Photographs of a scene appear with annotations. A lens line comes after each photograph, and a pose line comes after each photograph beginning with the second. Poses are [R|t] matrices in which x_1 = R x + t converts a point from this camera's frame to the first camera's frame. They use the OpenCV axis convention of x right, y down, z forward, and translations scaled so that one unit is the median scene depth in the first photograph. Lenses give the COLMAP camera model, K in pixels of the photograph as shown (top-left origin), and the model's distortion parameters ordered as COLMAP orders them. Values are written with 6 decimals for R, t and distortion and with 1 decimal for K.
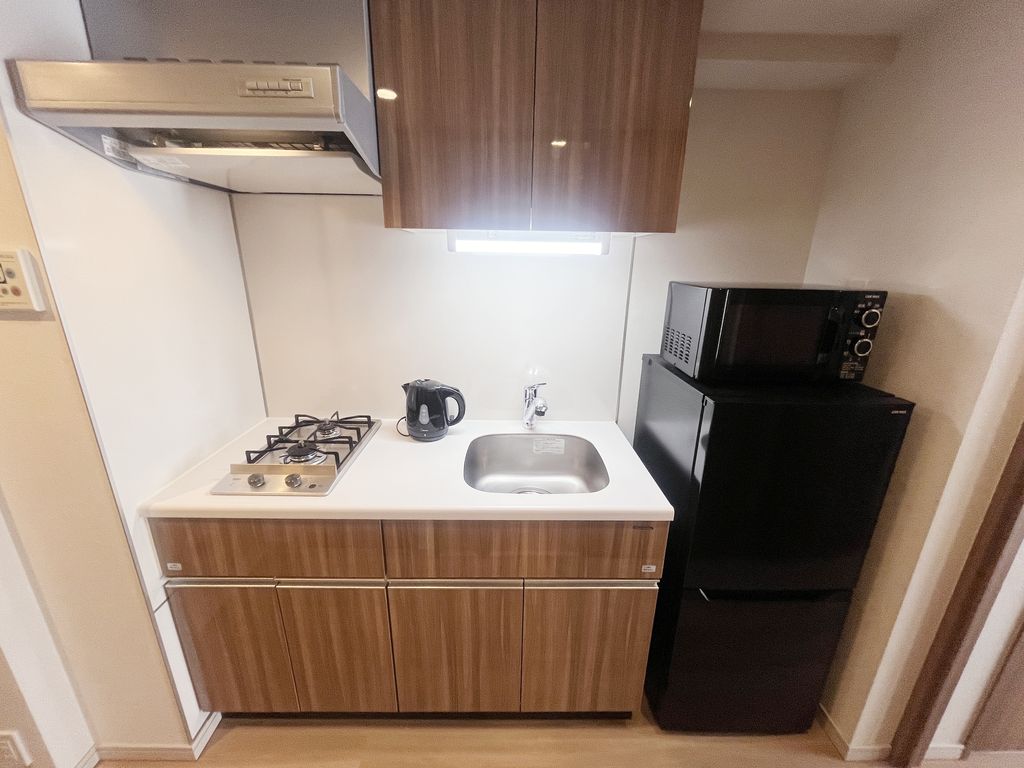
lens RADIAL K [[412.7, 0, 511.3], [0, 412.7, 388.2], [0, 0, 1]] dist [-0.001784, -0.000760]
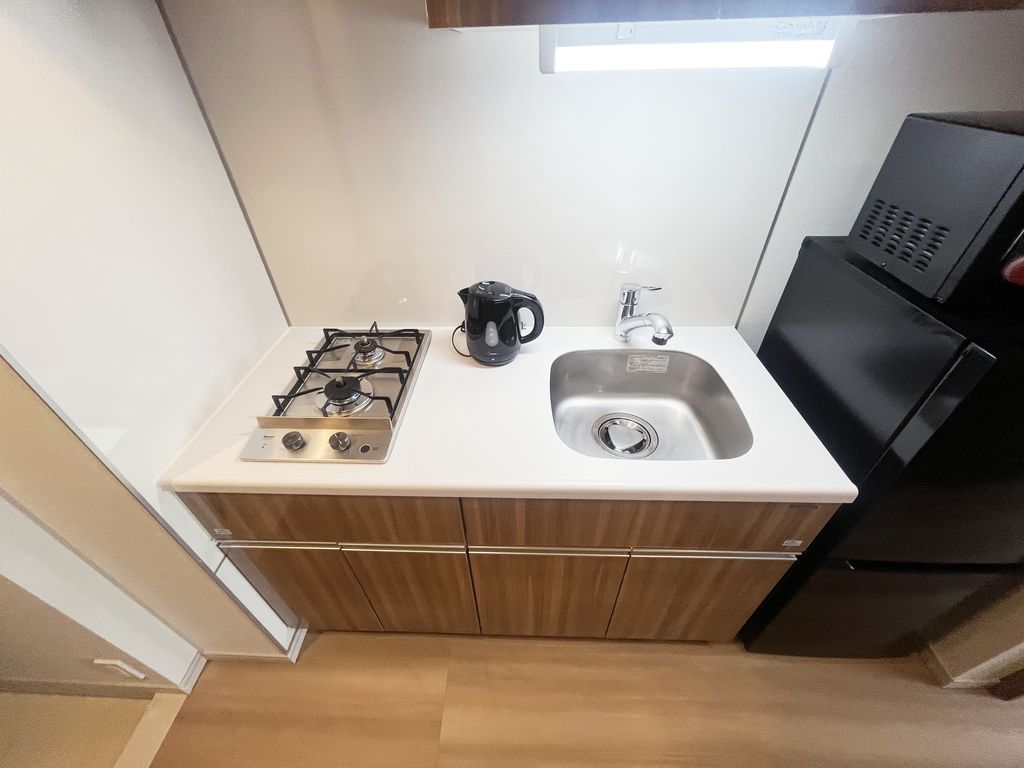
lens RADIAL K [[412.7, 0, 510.2], [0, 412.7, 386.4], [0, 0, 1]] dist [-0.001784, -0.000760]
pose [[0.997948, 0.002036, -0.064000, -0.145591], [0.021405, 0.931391, 0.363391, -0.131882], [0.060349, -0.364016, 0.929436, 0.307067]]
